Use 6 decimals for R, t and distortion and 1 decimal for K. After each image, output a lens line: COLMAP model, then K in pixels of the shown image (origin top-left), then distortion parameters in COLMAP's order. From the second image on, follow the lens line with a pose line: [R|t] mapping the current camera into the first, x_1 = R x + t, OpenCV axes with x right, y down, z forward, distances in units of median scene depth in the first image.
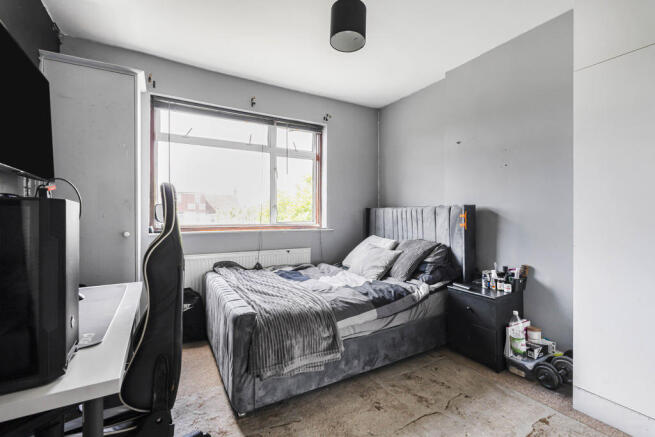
lens RADIAL K [[295.9, 0, 330.0], [0, 295.9, 216.6], [0, 0, 1]] dist [-0.004492, 0.001828]
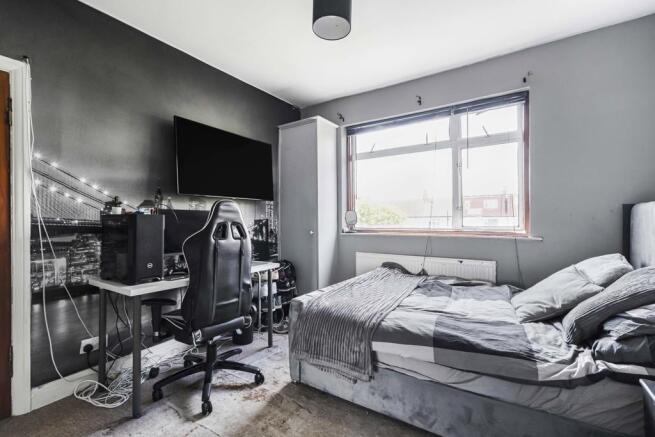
lens RADIAL K [[295.9, 0, 329.1], [0, 295.9, 220.8], [0, 0, 1]] dist [-0.004492, 0.001828]
pose [[0.439802, 0.001681, -0.898093, 0.444566], [0.002884, 0.999990, 0.003285, -0.001836], [0.898090, -0.004035, 0.439793, 0.298423]]
